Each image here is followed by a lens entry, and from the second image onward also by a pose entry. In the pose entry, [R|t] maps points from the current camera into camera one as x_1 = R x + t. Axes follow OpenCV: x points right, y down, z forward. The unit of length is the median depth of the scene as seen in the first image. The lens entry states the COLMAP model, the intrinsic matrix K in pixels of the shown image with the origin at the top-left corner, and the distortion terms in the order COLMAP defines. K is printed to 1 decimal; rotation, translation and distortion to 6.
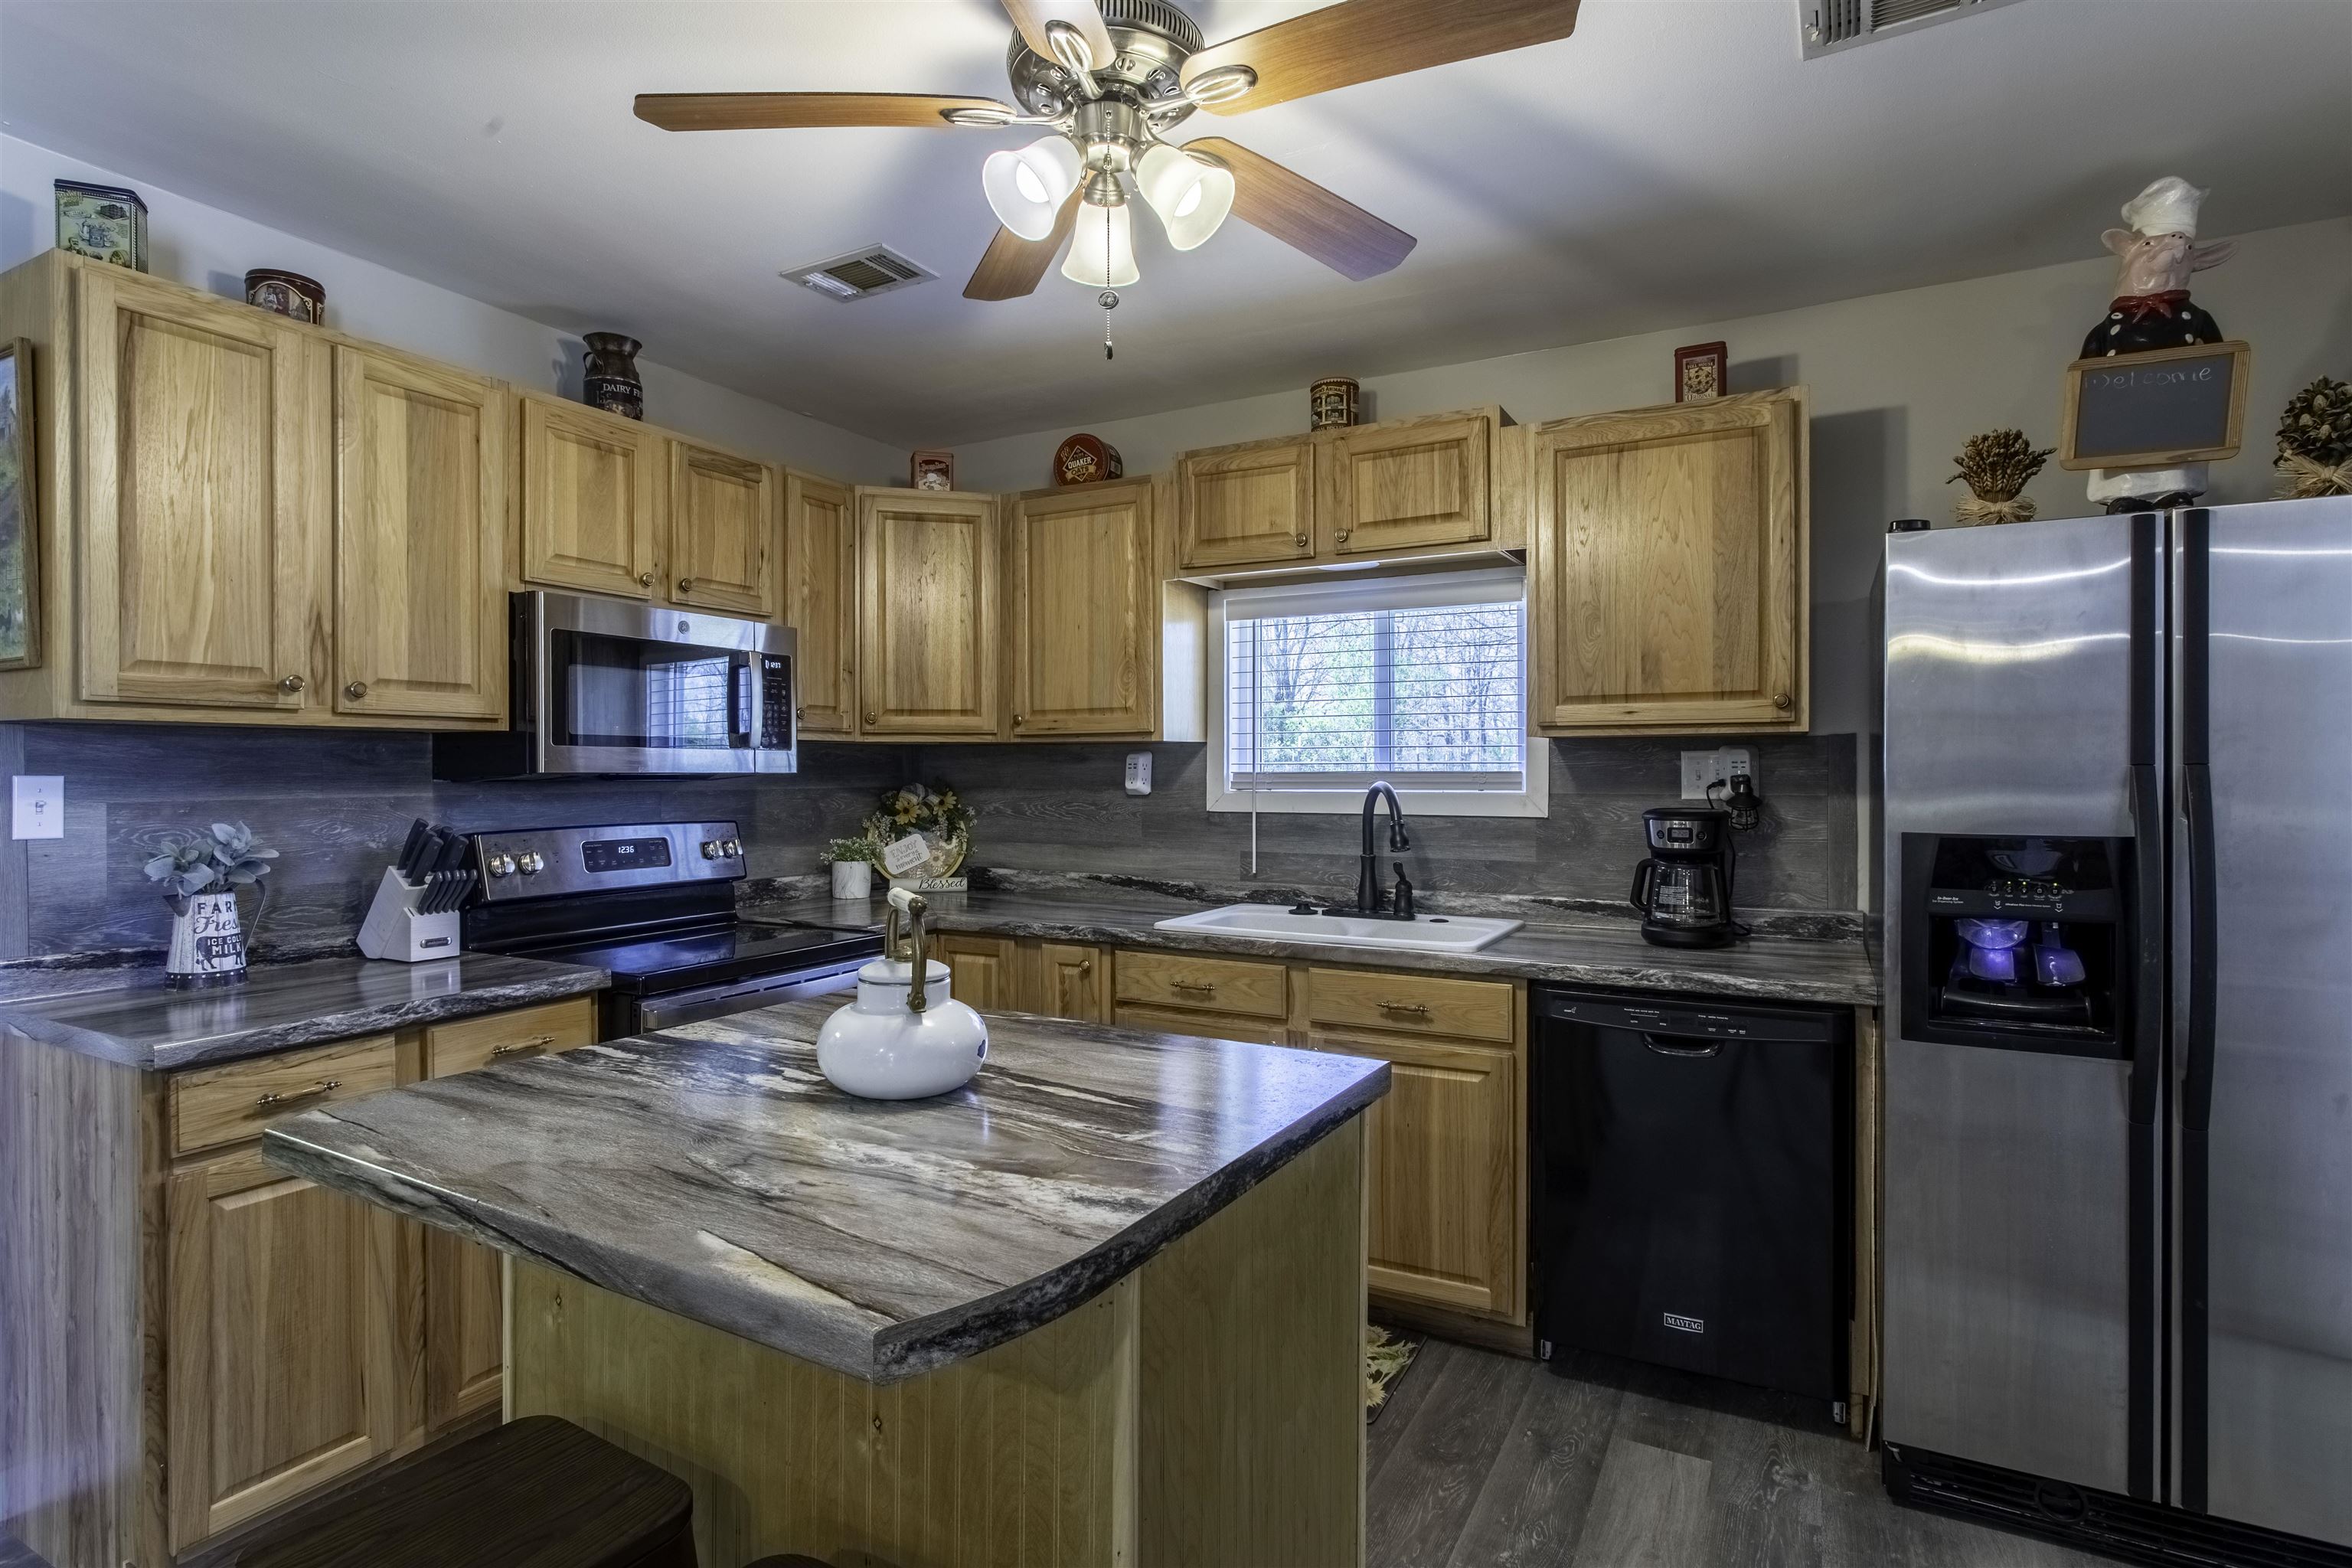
lens RADIAL K [[1157.2, 0, 1209.5], [0, 1157.2, 784.9], [0, 0, 1]] dist [-0.007599, 0.004325]
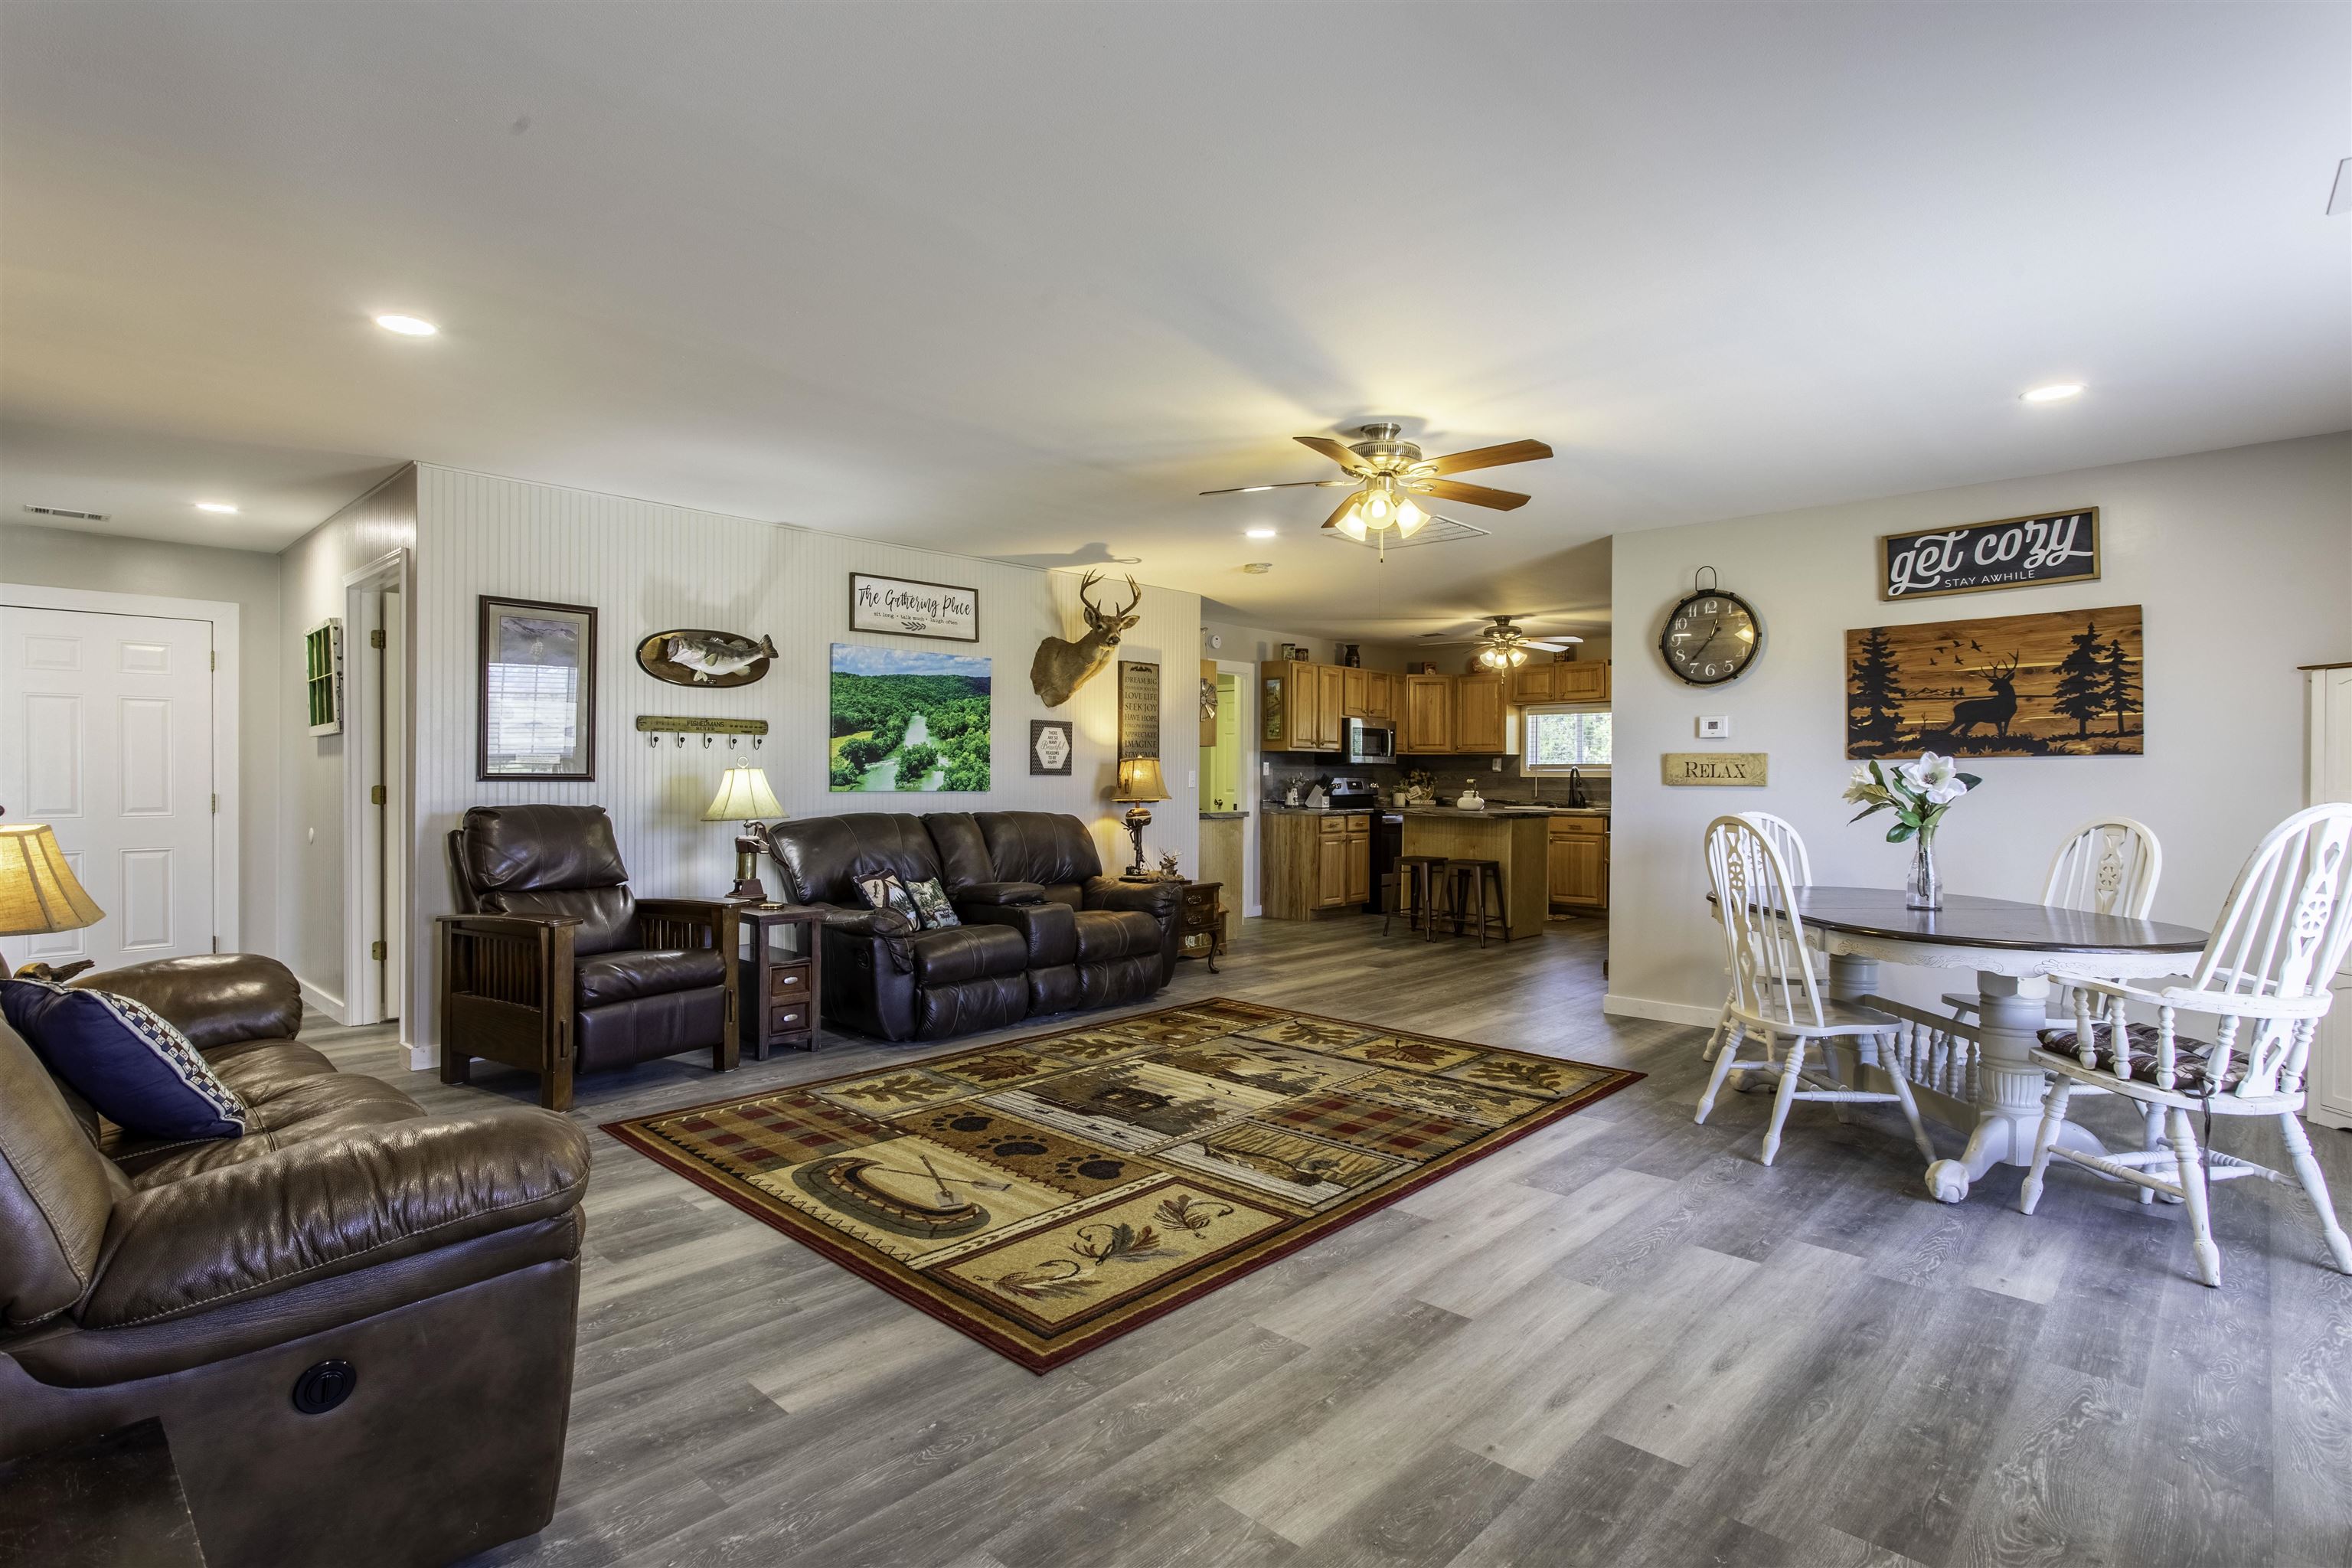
lens RADIAL K [[1157.2, 0, 1167.3], [0, 1157.2, 780.2], [0, 0, 1]] dist [-0.007599, 0.004325]
pose [[0.958579, 0.007254, -0.284734, -0.031948], [-0.009723, 0.999926, -0.007259, 0.076526], [0.284660, 0.009727, 0.958579, -2.701441]]
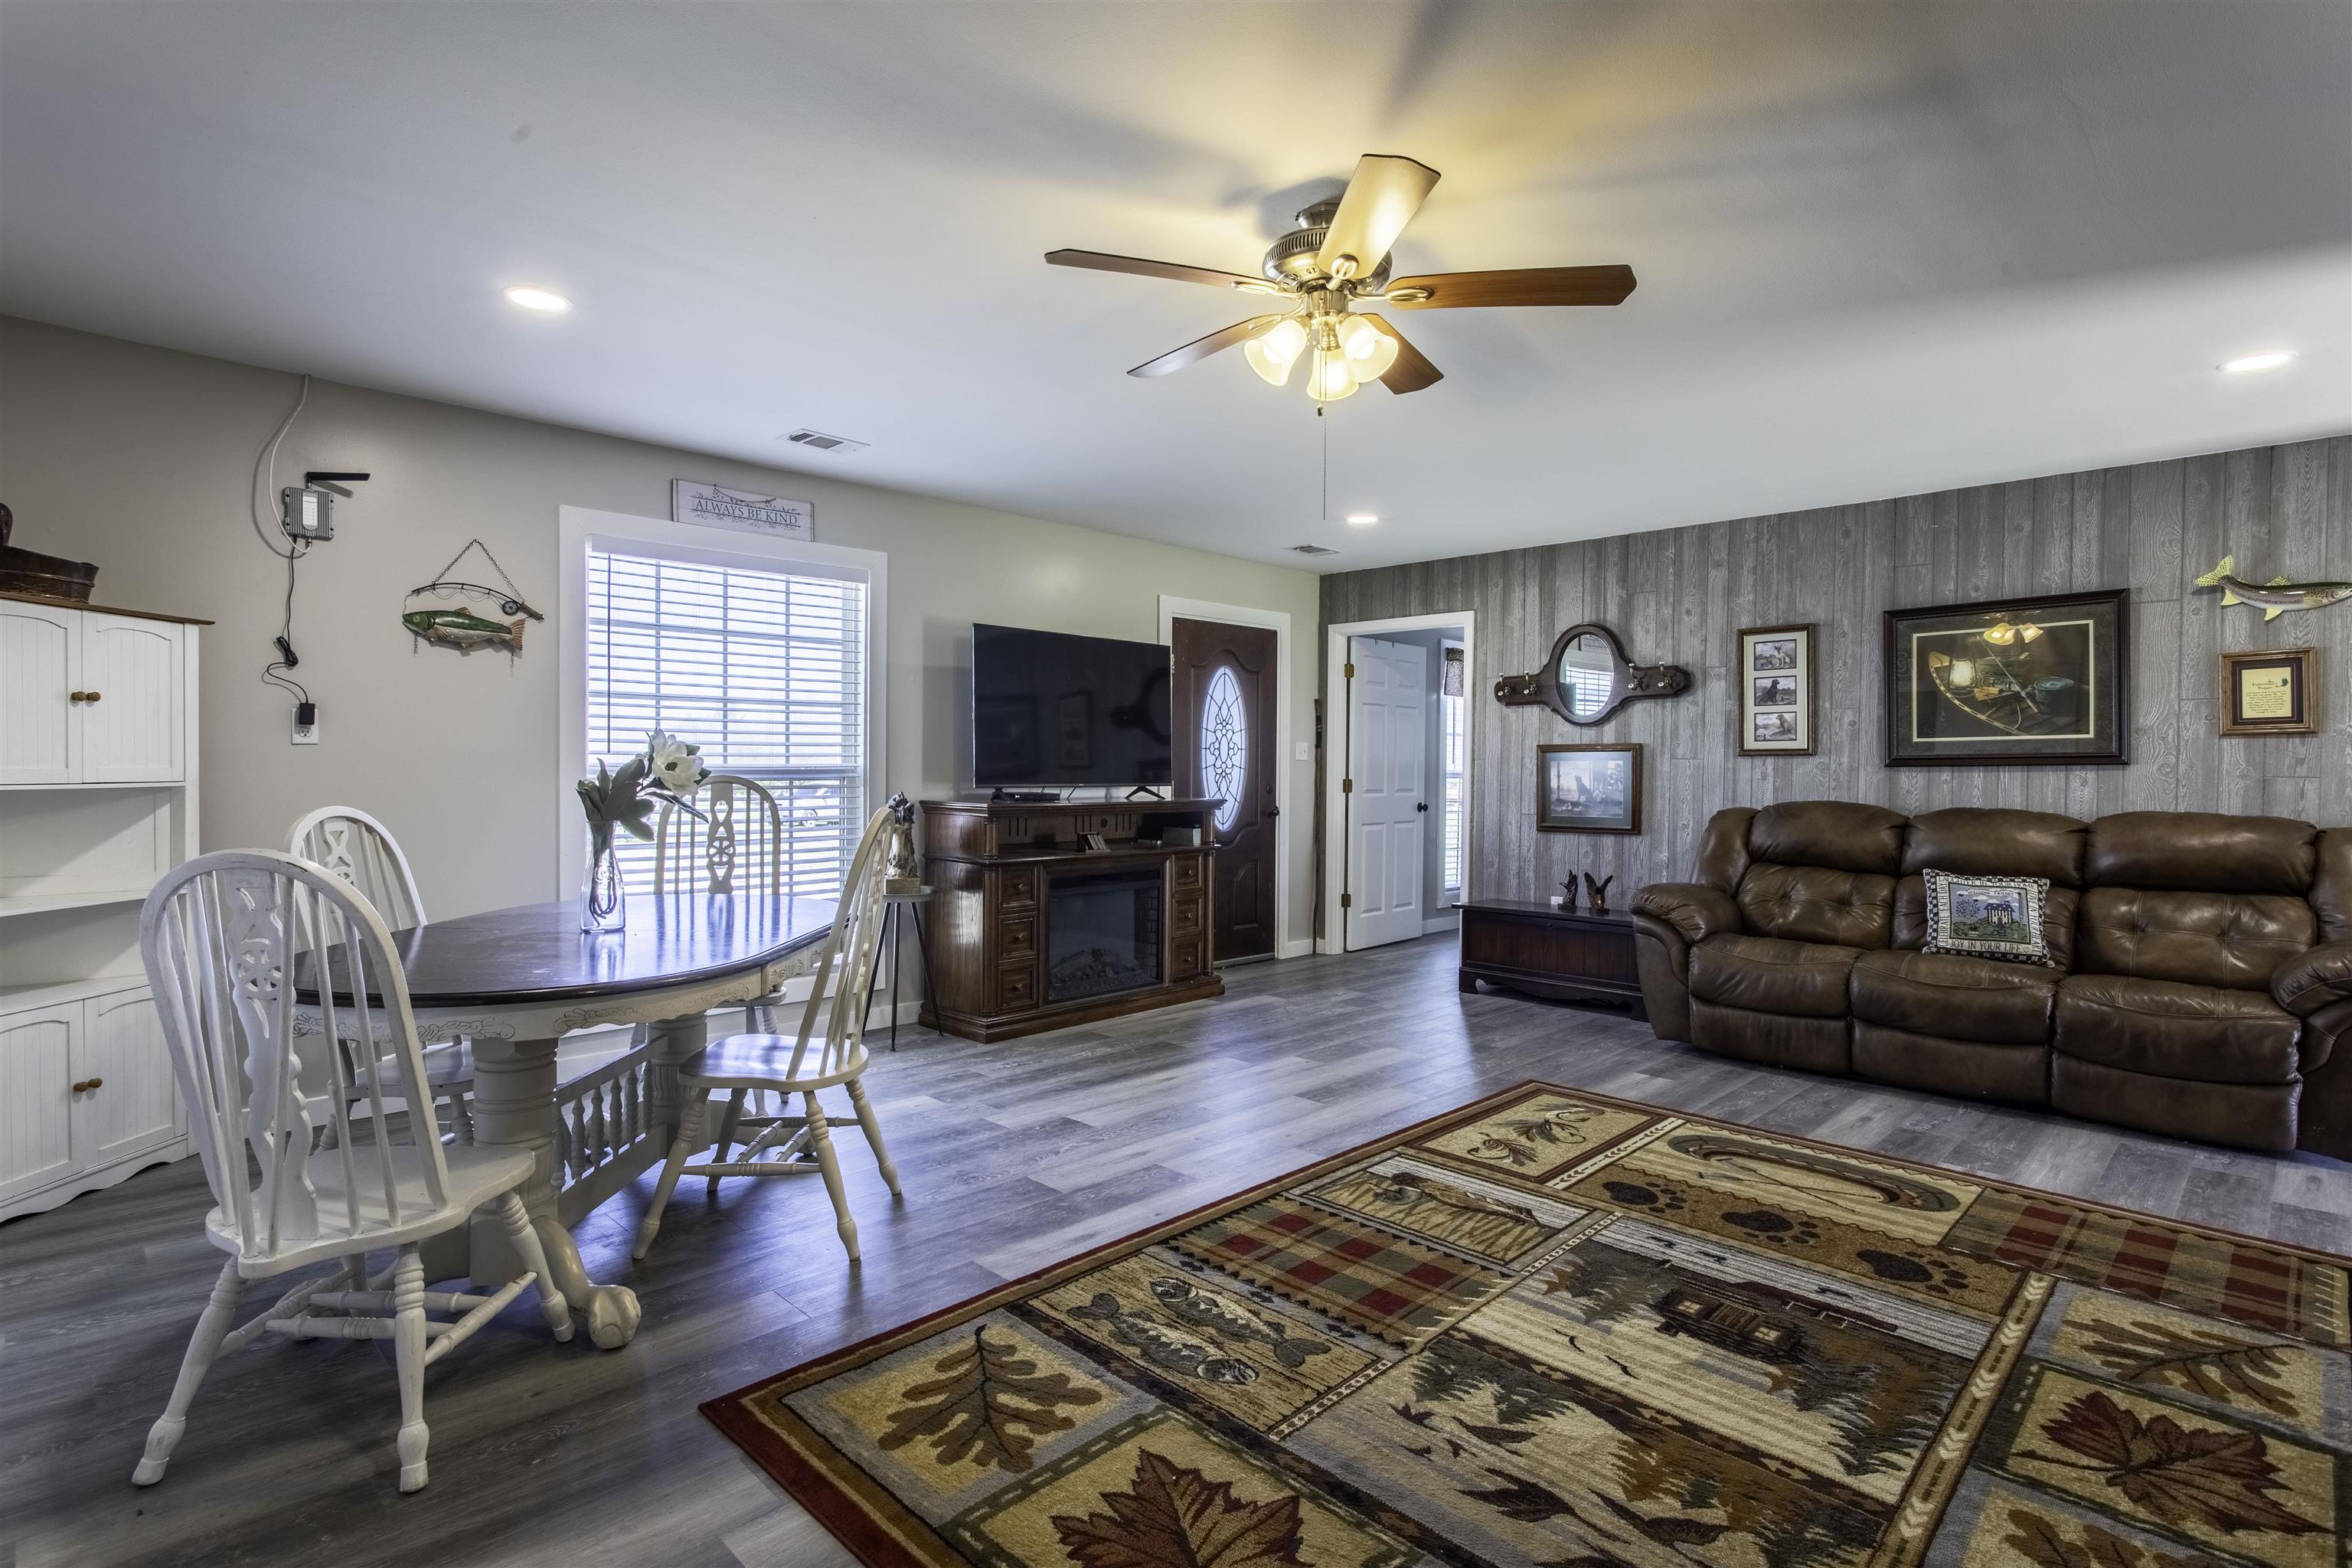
lens RADIAL K [[1157.2, 0, 1171.4], [0, 1157.2, 770.6], [0, 0, 1]] dist [-0.007599, 0.004325]
pose [[-0.950835, -0.010809, 0.309508, -0.356787], [-0.006193, 0.999855, 0.015891, 0.048315], [-0.309635, 0.013193, -0.950764, -0.365825]]
